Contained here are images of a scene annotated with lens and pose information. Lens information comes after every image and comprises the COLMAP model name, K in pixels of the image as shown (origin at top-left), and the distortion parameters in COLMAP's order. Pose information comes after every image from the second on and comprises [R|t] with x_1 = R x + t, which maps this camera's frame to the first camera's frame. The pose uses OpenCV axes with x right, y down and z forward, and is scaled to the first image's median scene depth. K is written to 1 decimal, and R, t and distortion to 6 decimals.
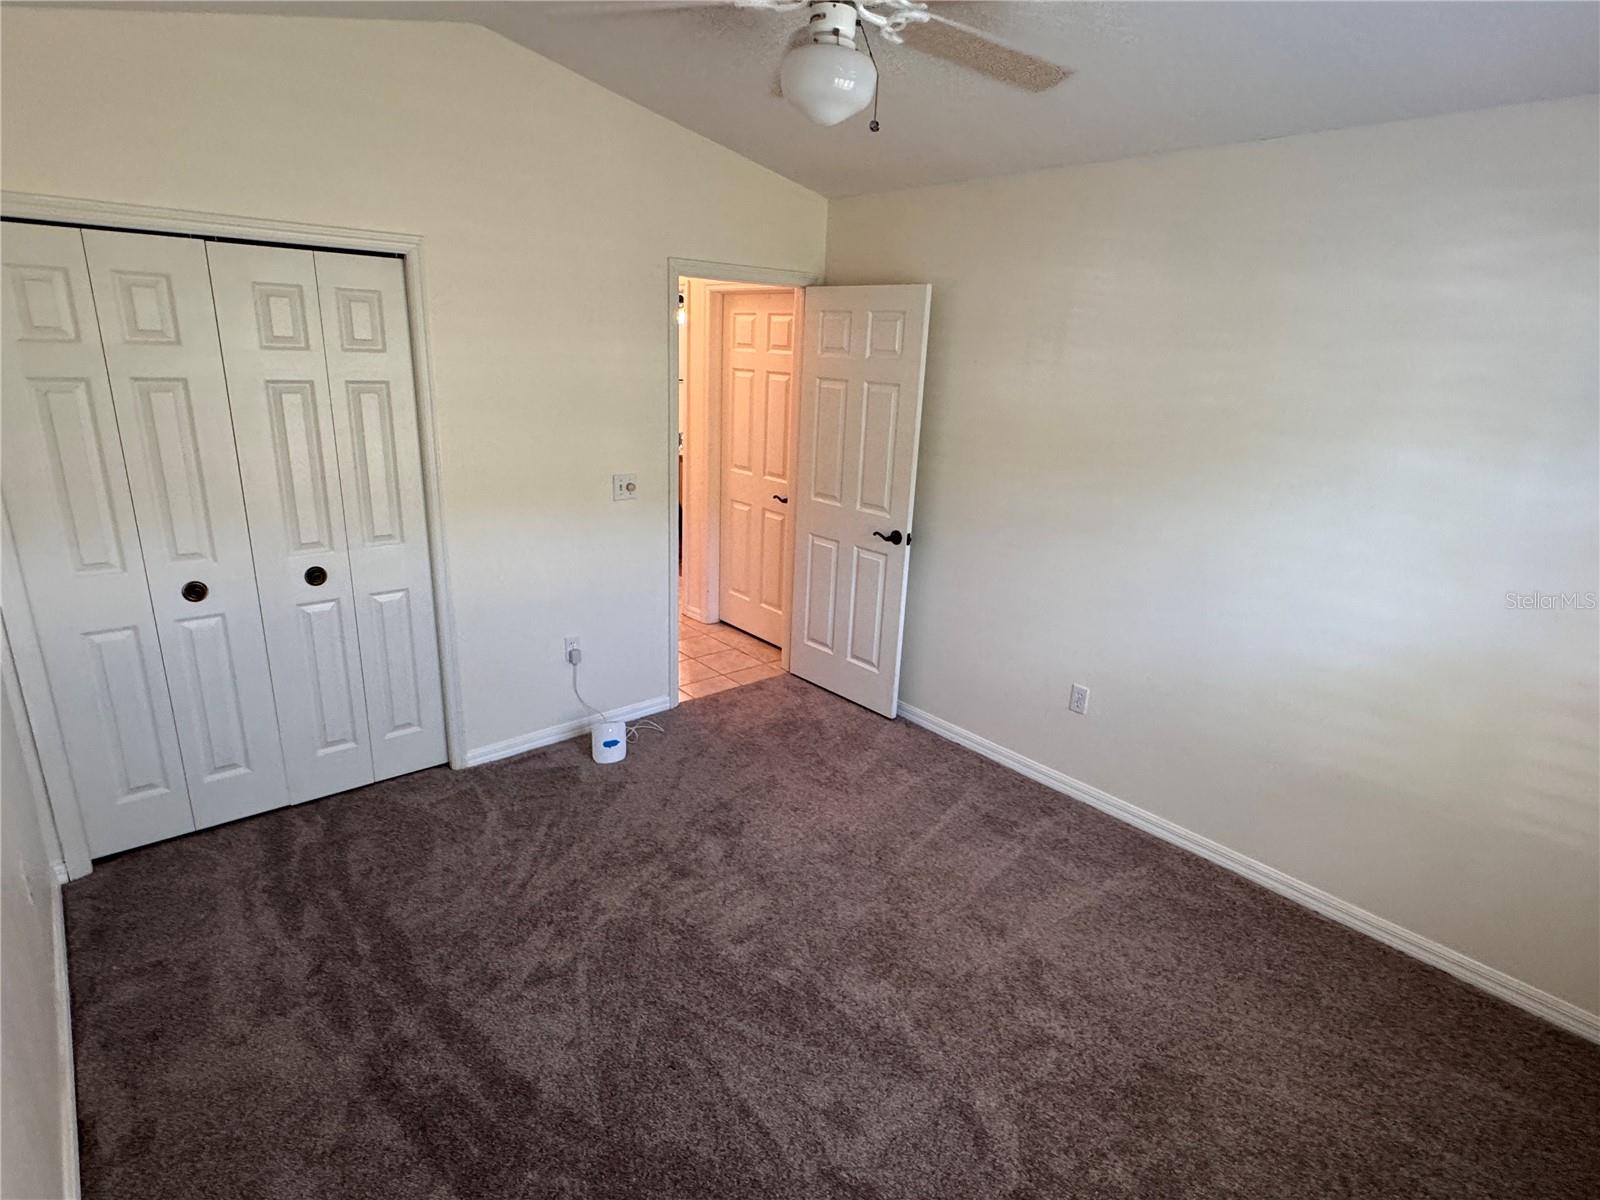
lens RADIAL K [[848.0, 0, 800.0], [0, 848.0, 600.0], [0, 0, 1]] dist [-0.001073, -0.000027]
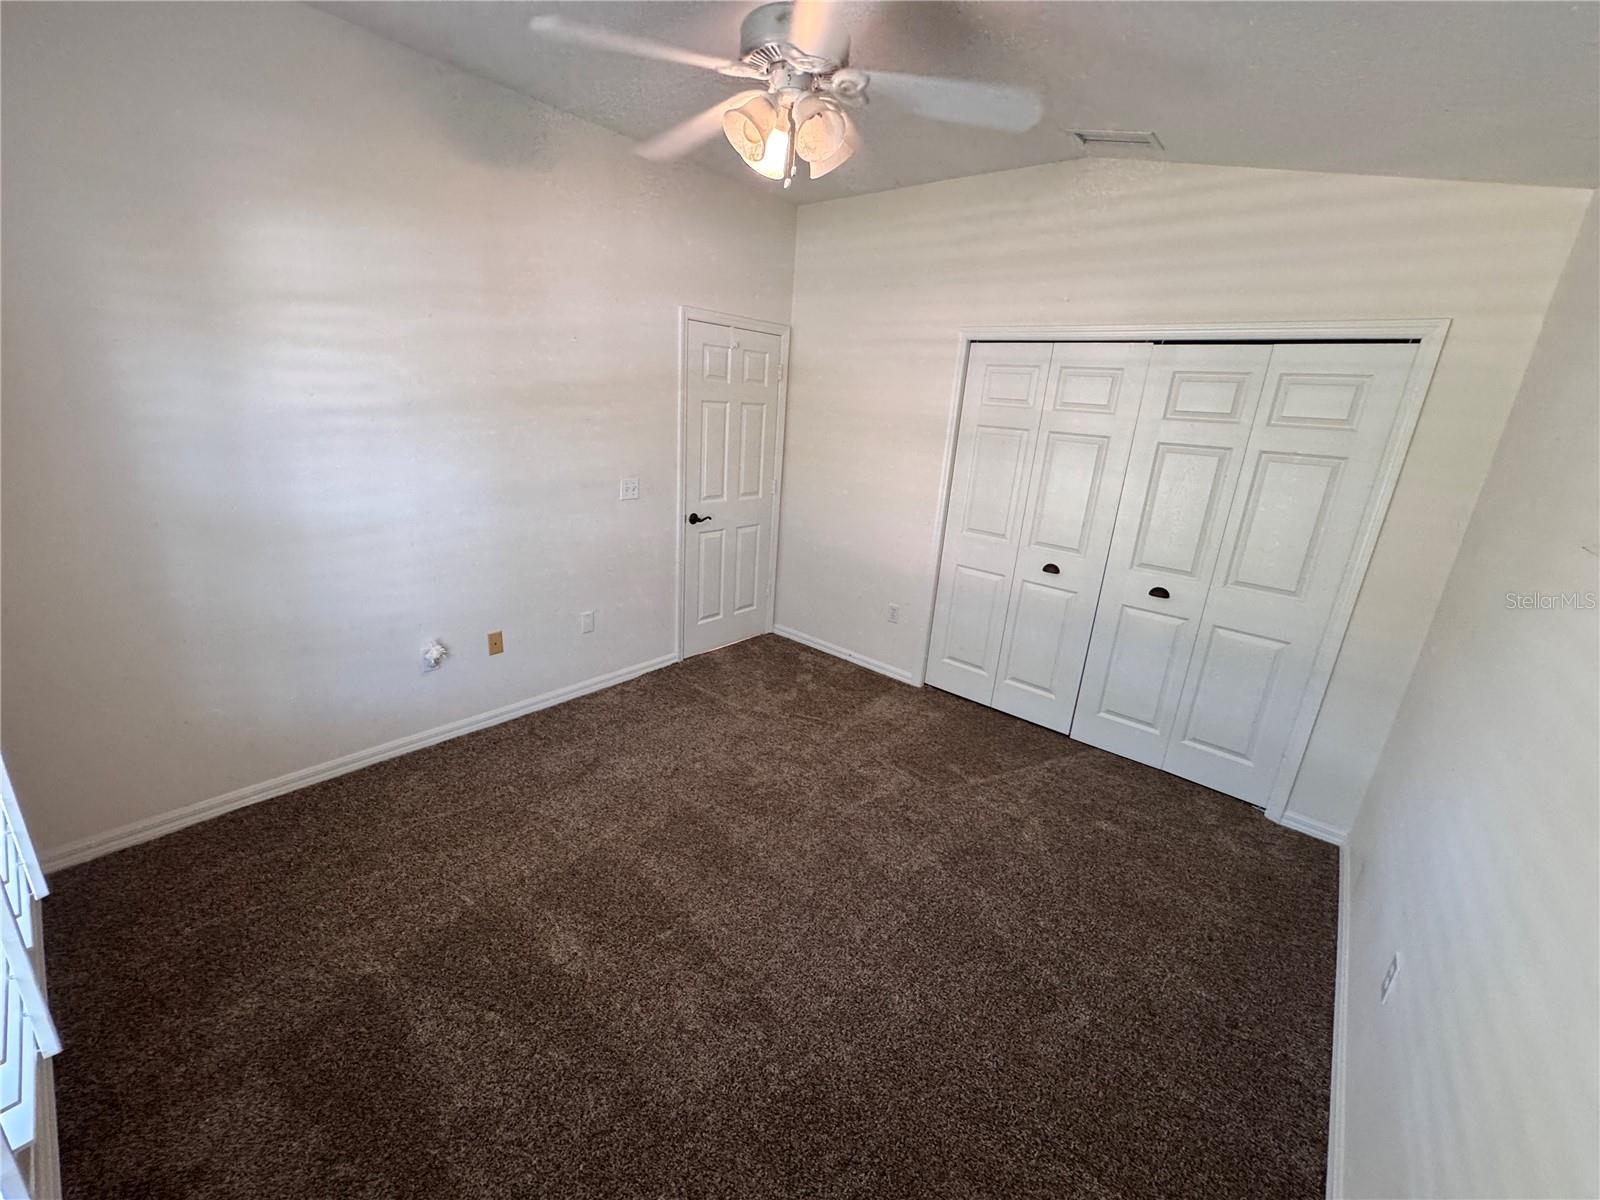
lens RADIAL K [[645.5, 0, 798.1], [0, 645.5, 592.8], [0, 0, 1]] dist [0.000564, 0.000162]
pose [[0.148246, 0.270963, -0.951106, 0.944491], [-0.327795, 0.920829, 0.211245, -0.184765], [0.933045, 0.280451, 0.225330, 0.848126]]
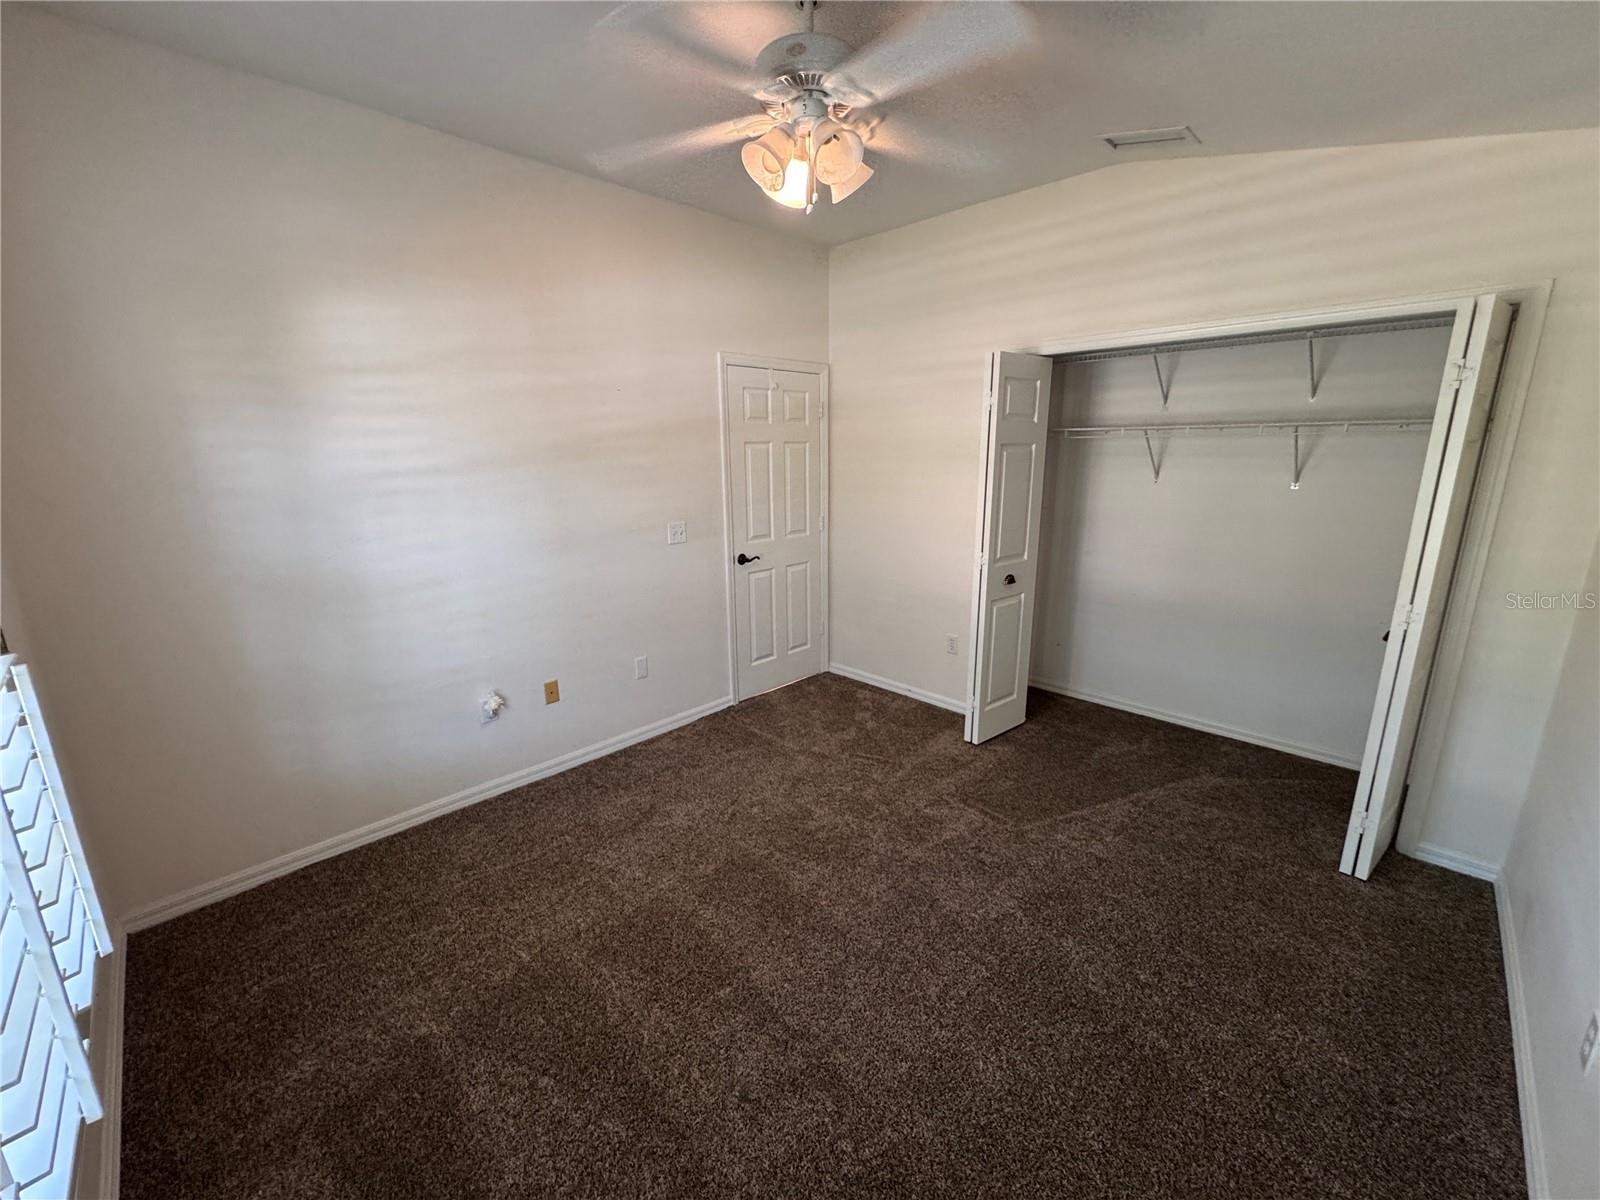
lens RADIAL K [[641.6, 0, 798.7], [0, 641.6, 595.1], [0, 0, 1]] dist [-0.000117, 0.000267]
pose [[0.073358, 0.197578, -0.977538, 0.932642], [-0.257753, 0.950634, 0.172798, -0.174122], [0.963422, 0.239287, 0.120663, 0.860653]]
